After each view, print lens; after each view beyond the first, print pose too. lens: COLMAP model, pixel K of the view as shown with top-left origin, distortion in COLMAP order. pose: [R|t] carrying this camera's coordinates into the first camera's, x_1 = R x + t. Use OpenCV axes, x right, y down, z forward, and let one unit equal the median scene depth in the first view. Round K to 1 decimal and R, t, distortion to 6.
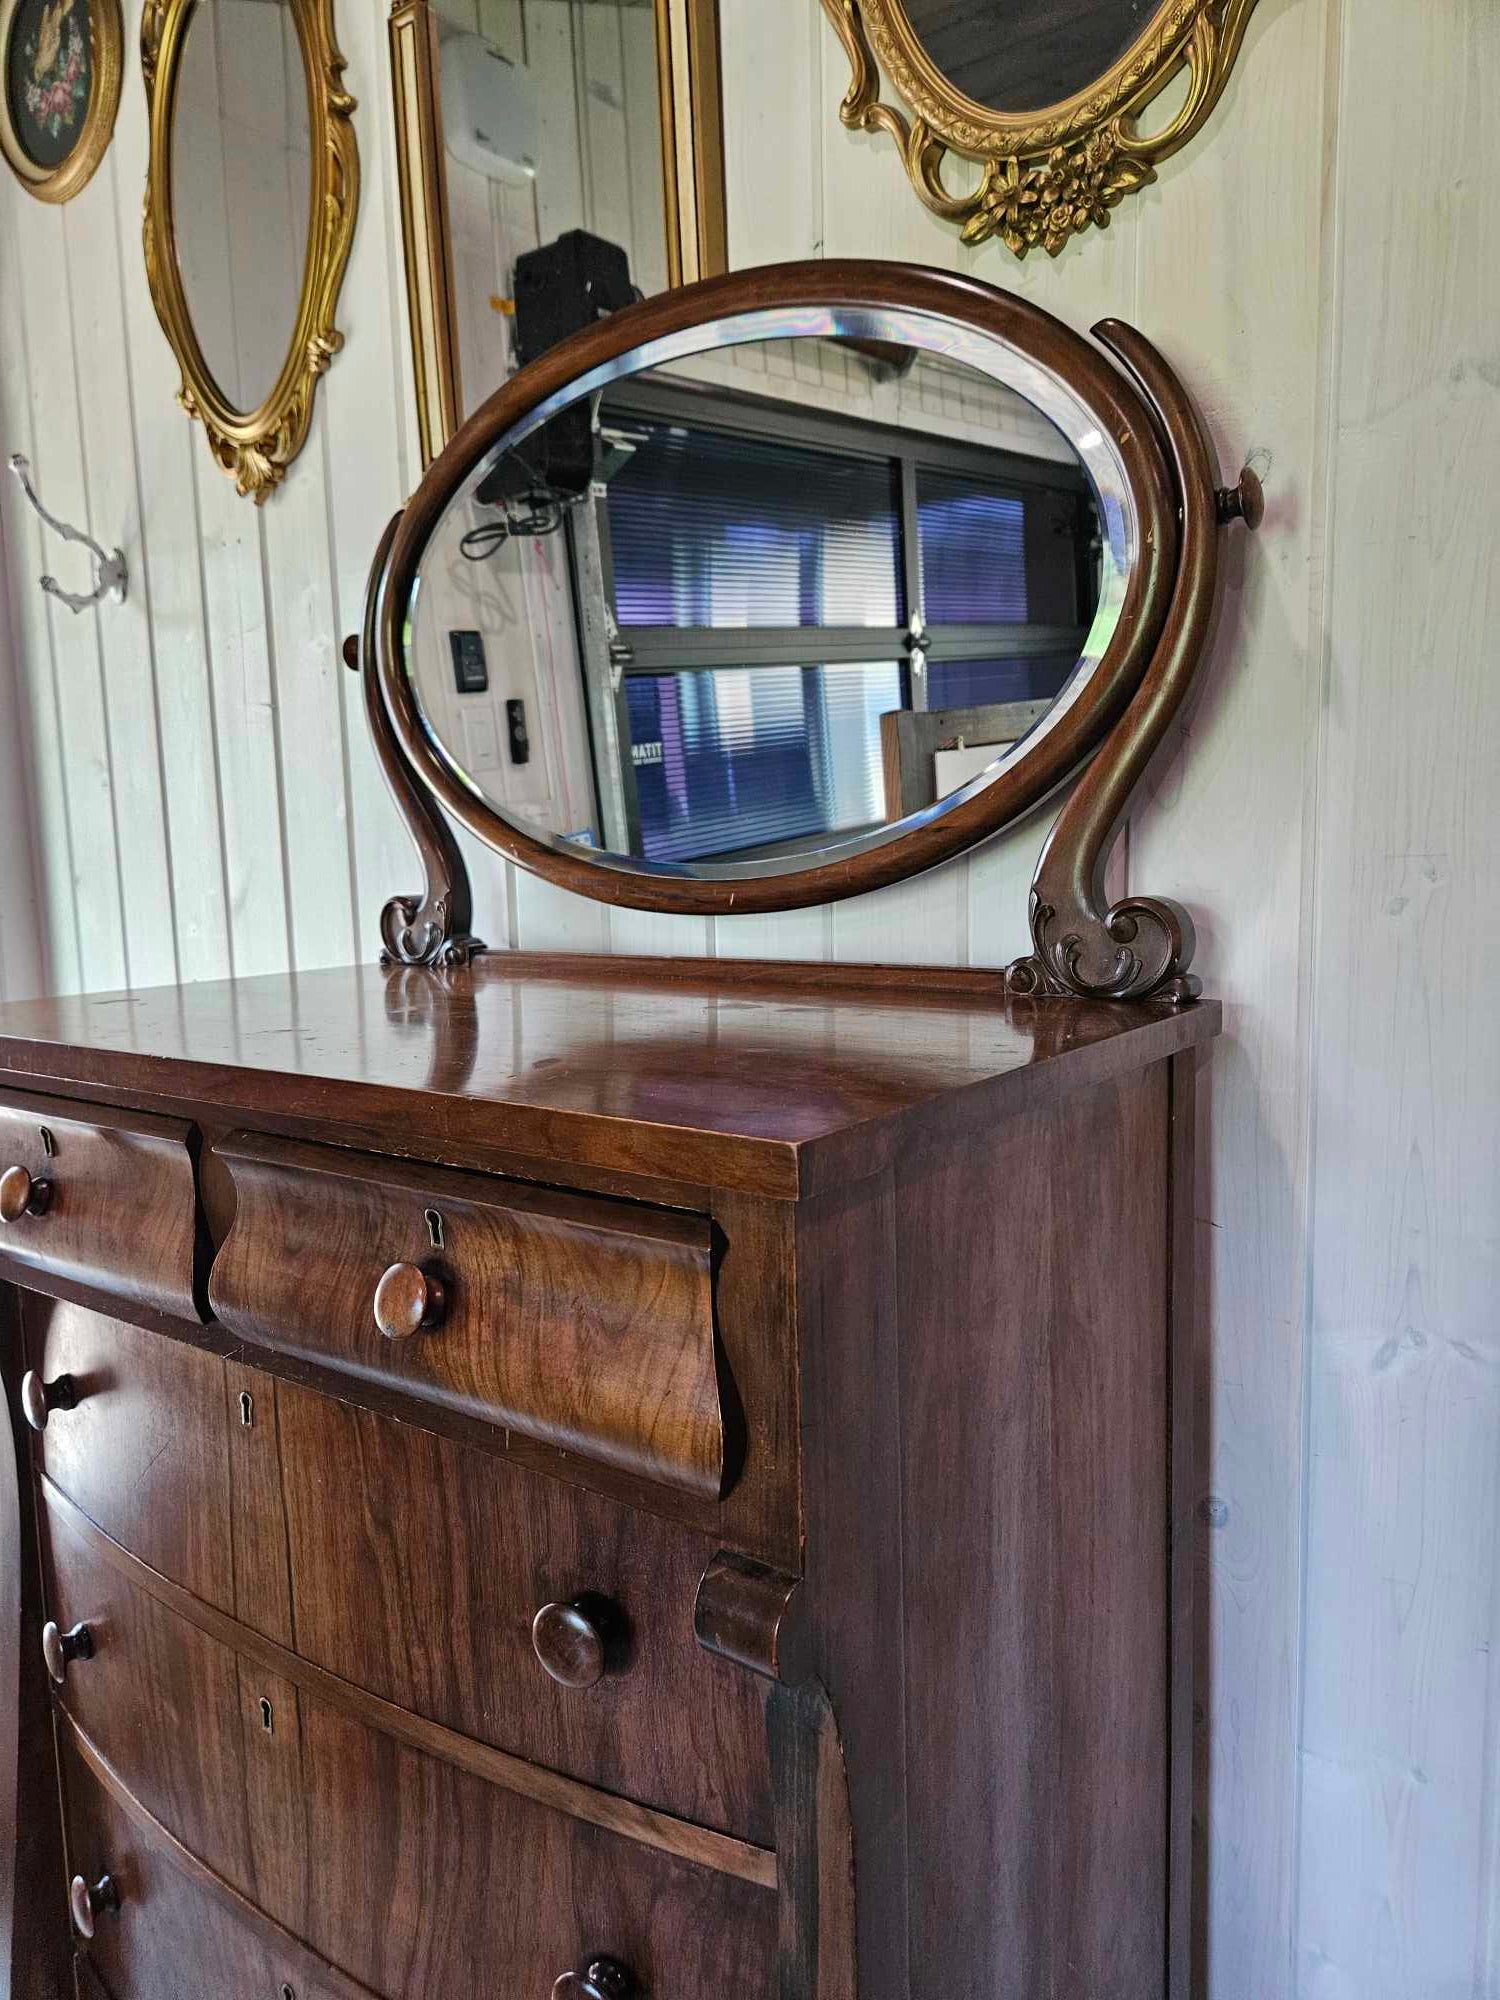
lens RADIAL K [[1356.7, 0, 721.1], [0, 1356.7, 999.0], [0, 0, 1]] dist [0.064713, -0.055858]
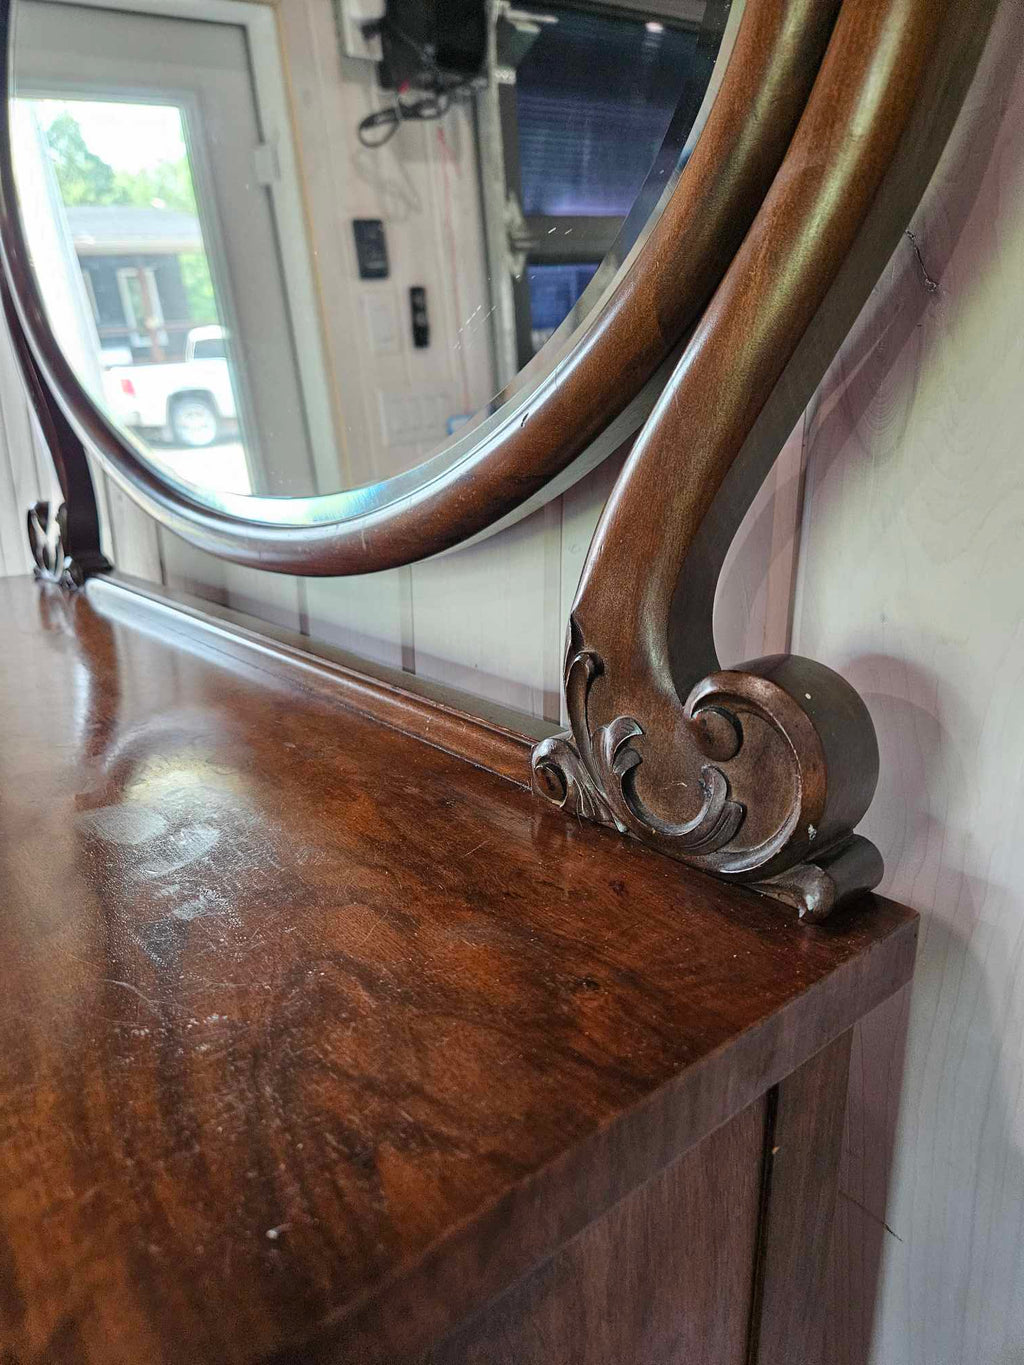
lens RADIAL K [[926.0, 0, 510.9], [0, 926.0, 683.0], [0, 0, 1]] dist [0.064713, -0.055858]
pose [[0.976850, 0.080038, -0.198387, 0.264054], [-0.044853, 0.983388, 0.175887, -0.110325], [0.209169, -0.162917, 0.964213, 0.625826]]
